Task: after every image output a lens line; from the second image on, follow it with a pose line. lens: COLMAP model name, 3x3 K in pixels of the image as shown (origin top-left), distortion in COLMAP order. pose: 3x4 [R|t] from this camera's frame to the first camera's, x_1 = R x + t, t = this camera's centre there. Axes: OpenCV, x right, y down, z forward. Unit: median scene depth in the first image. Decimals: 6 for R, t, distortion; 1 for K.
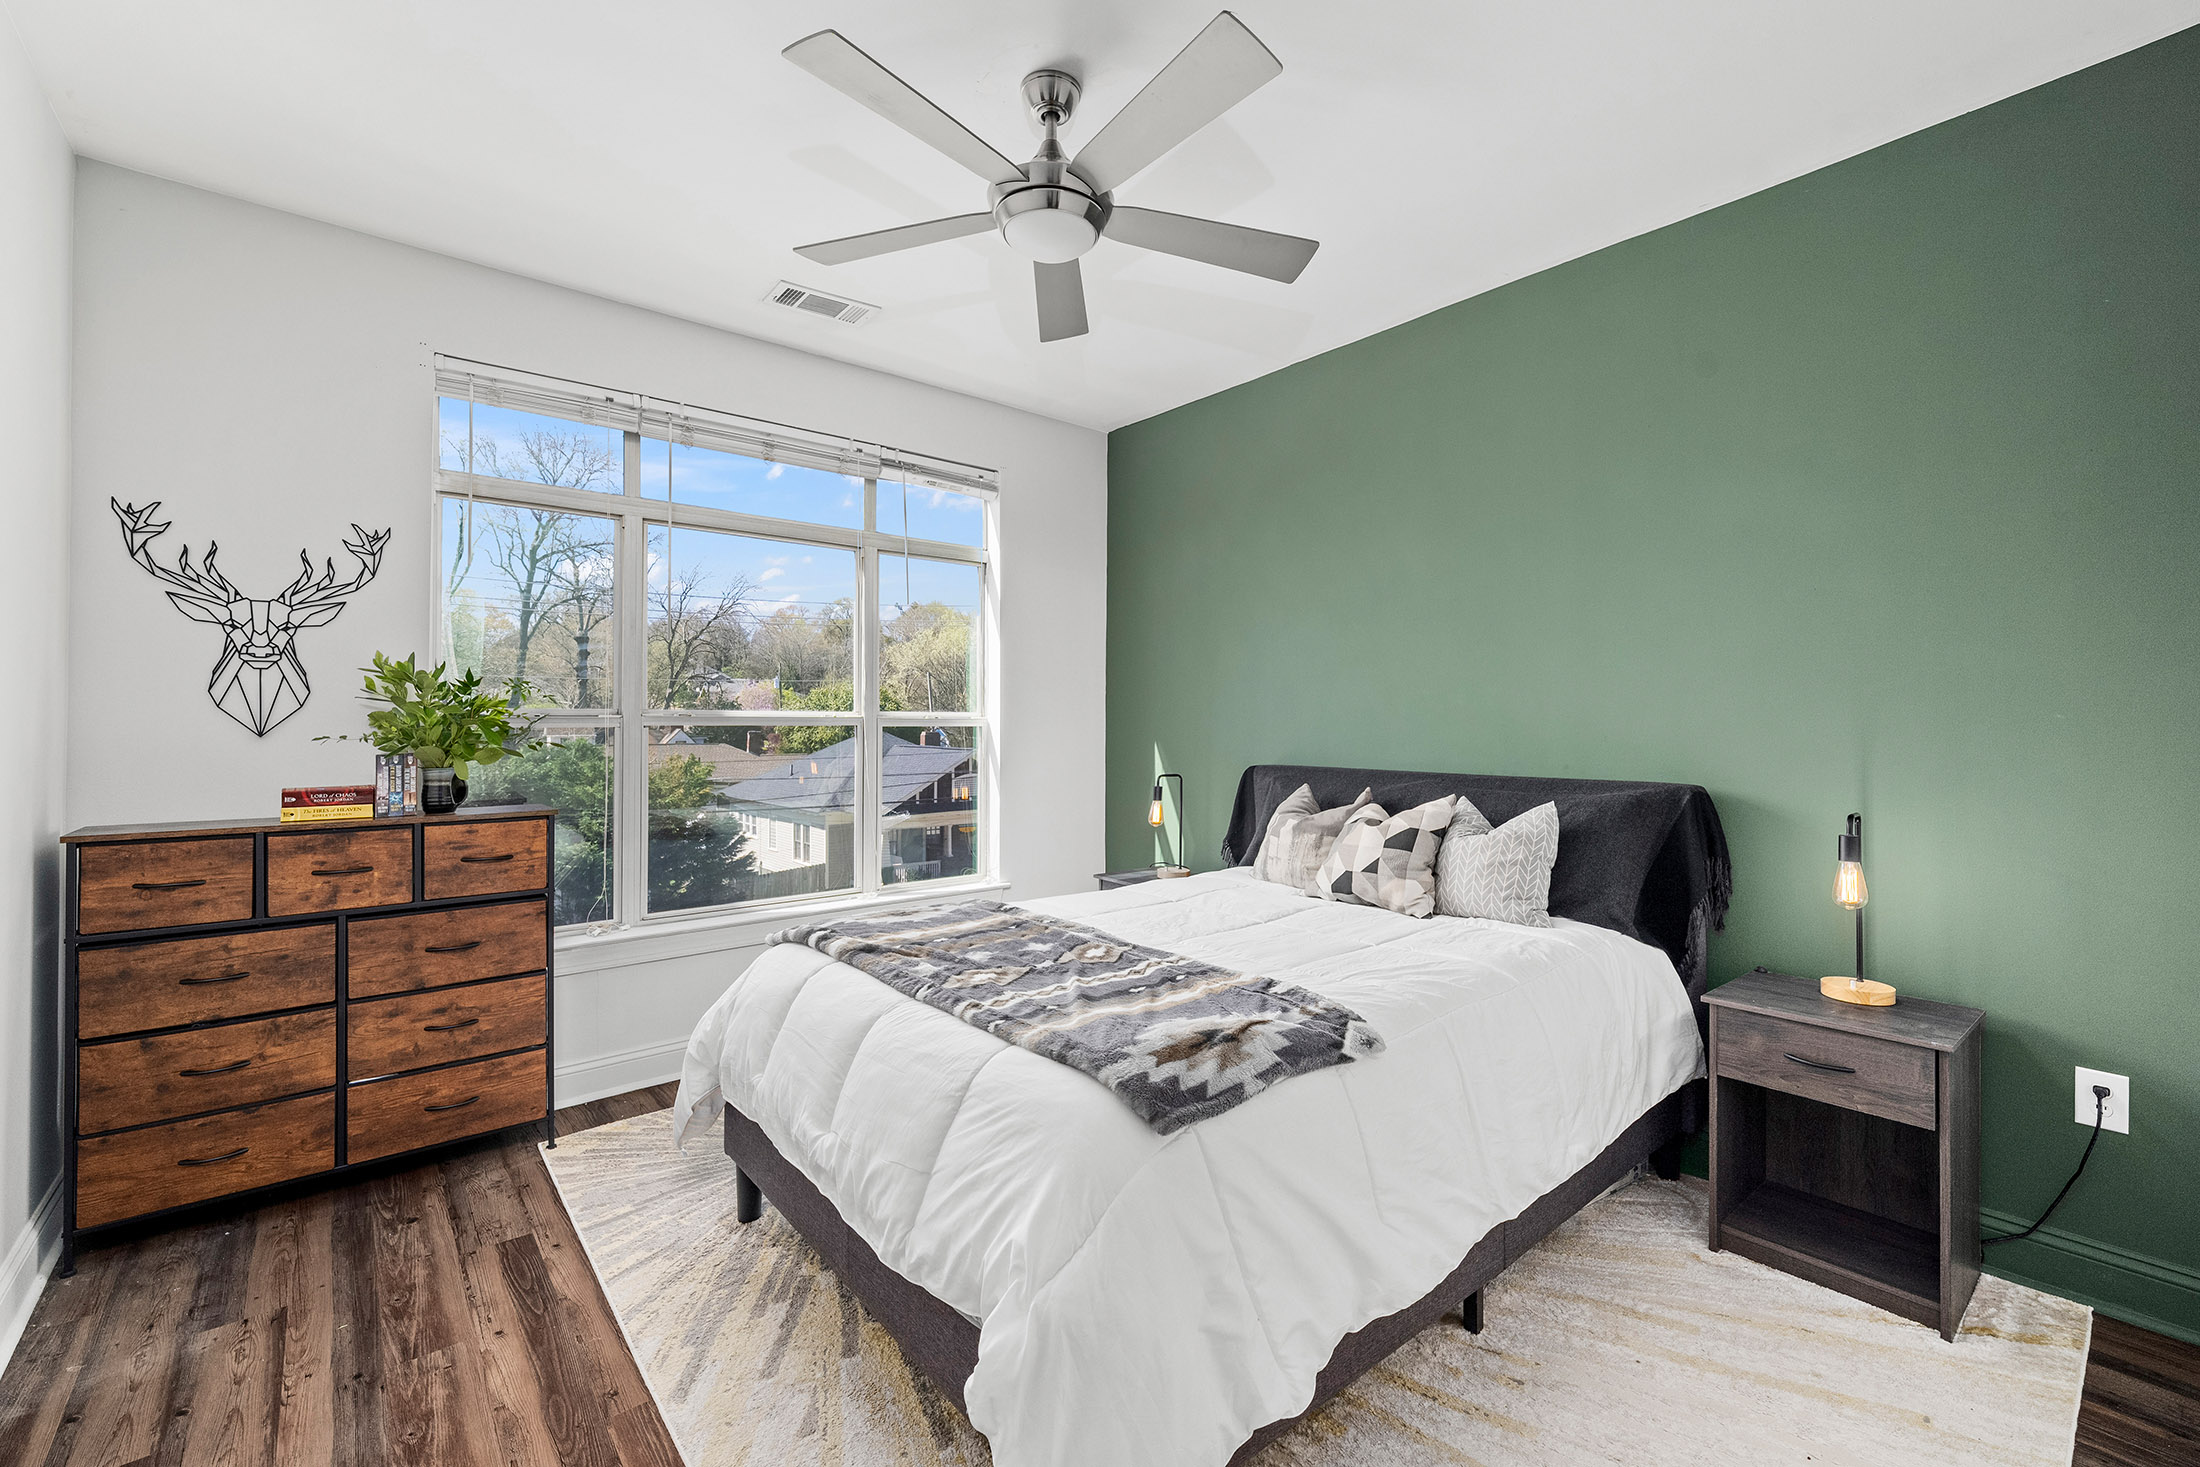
lens RADIAL K [[920.6, 0, 1107.0], [0, 920.6, 723.2], [0, 0, 1]] dist [-0.002017, -0.000524]
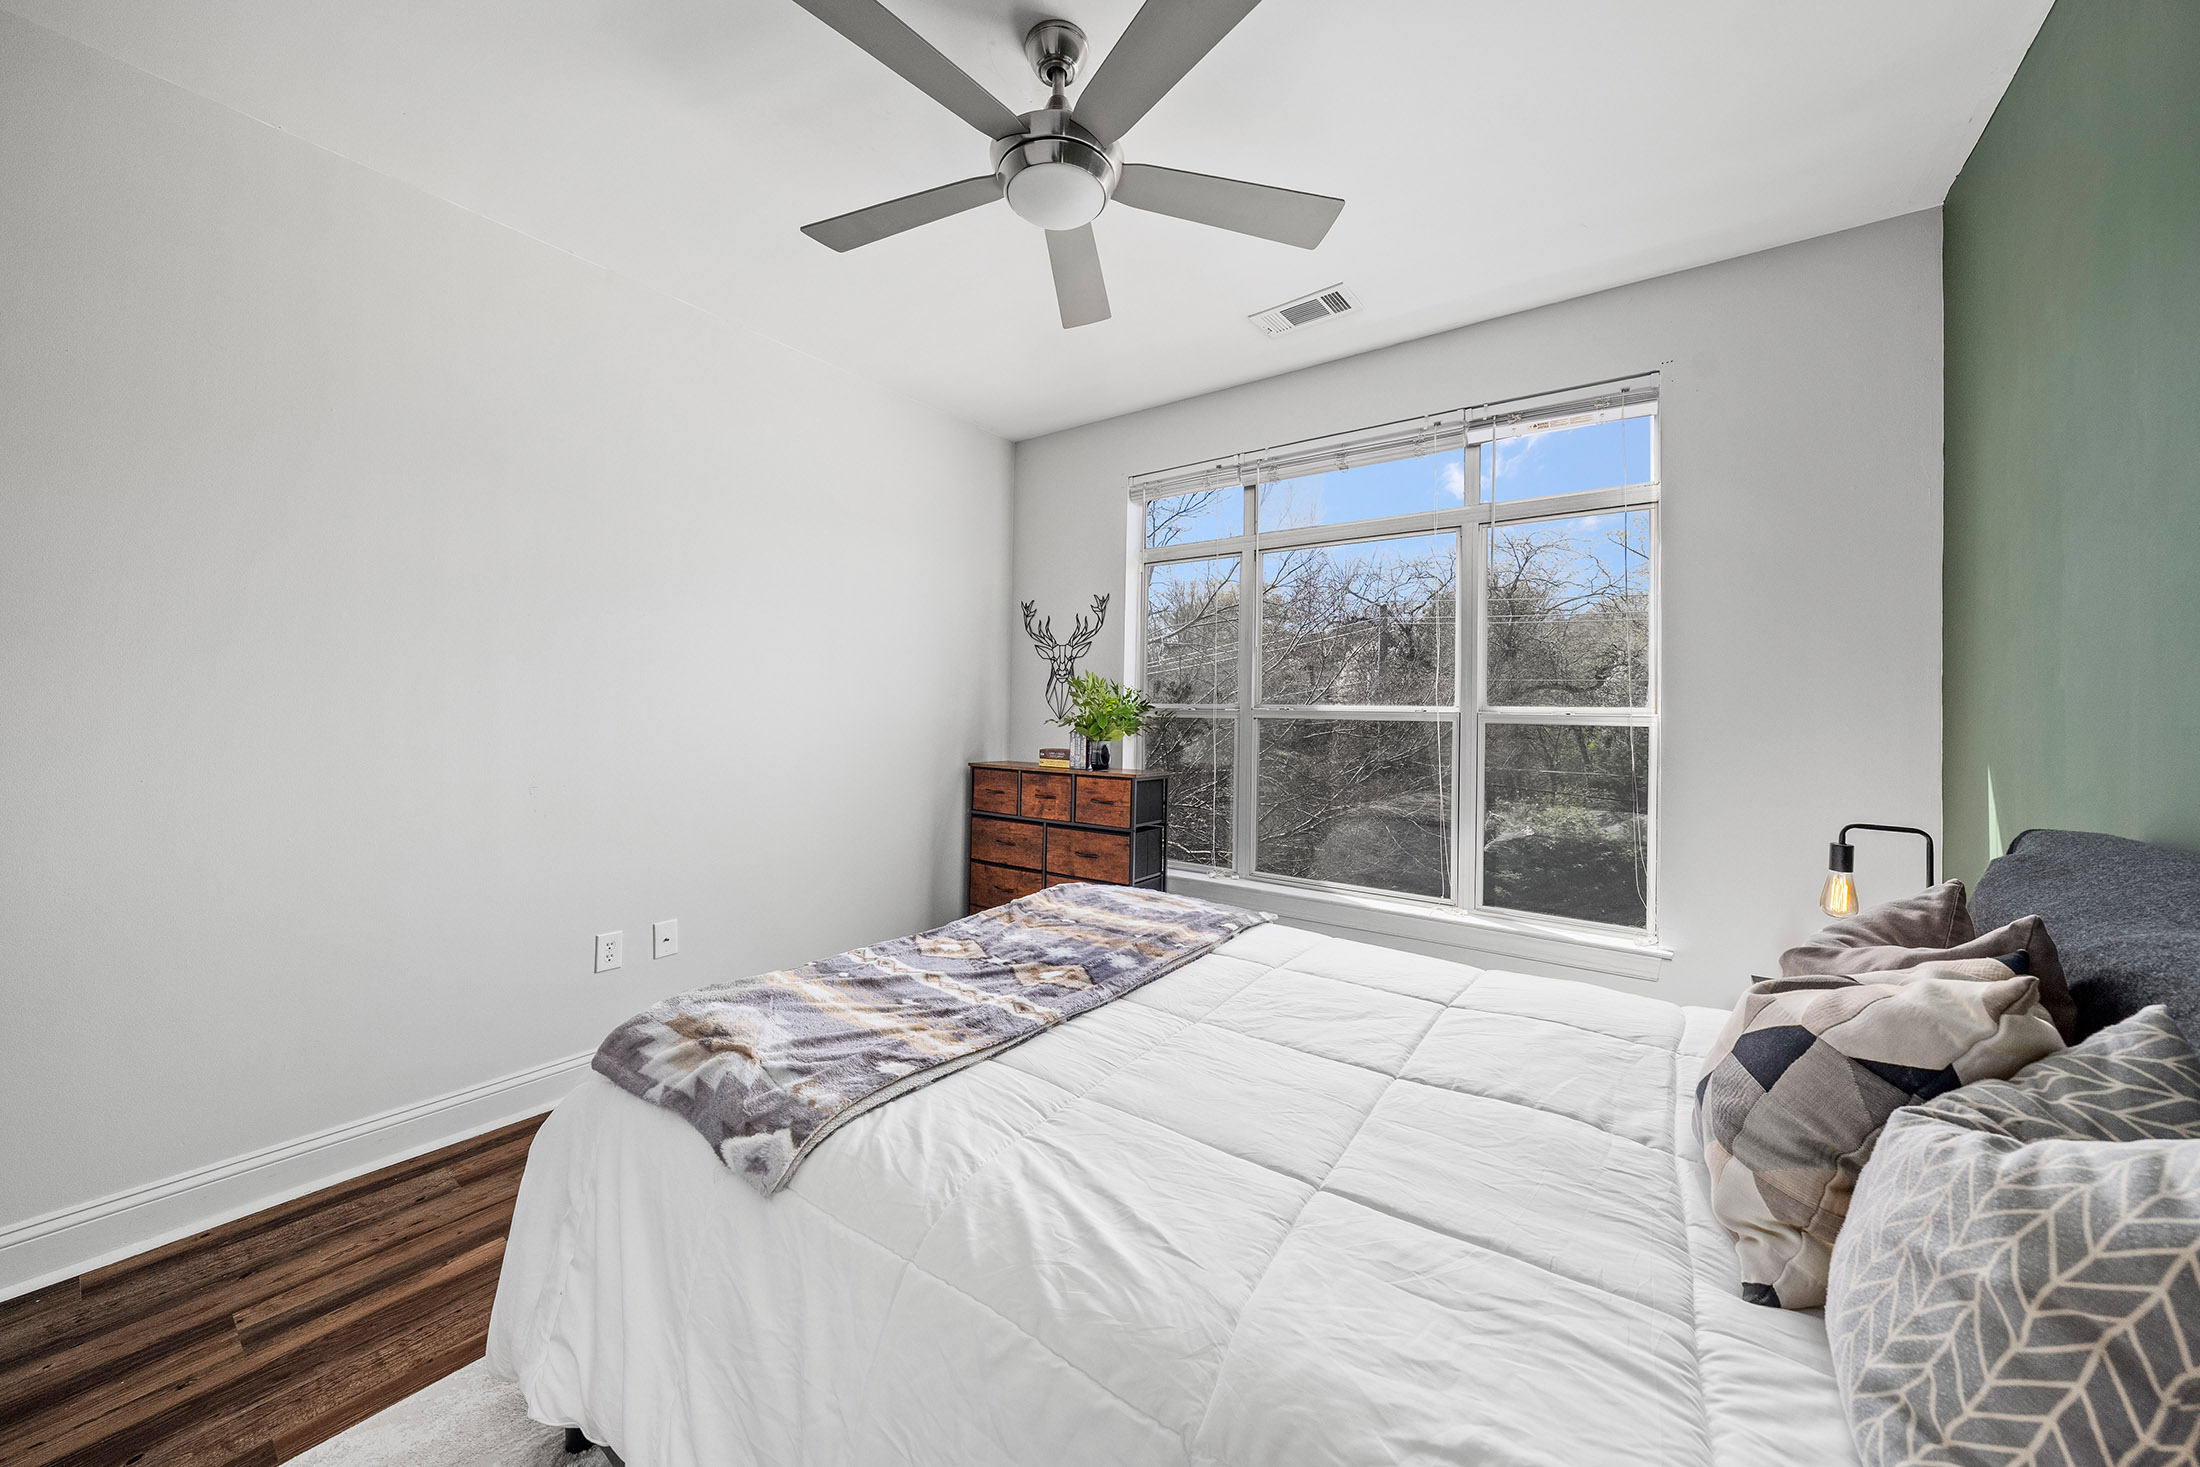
lens RADIAL K [[773.4, 0, 1091.2], [0, 773.4, 698.7], [0, 0, 1]] dist [-0.000496, 0.000300]
pose [[0.228302, -0.013109, -0.973502, 0.598052], [-0.015097, 0.999741, -0.017002, -0.001740], [0.973473, 0.018578, 0.228045, 0.718201]]
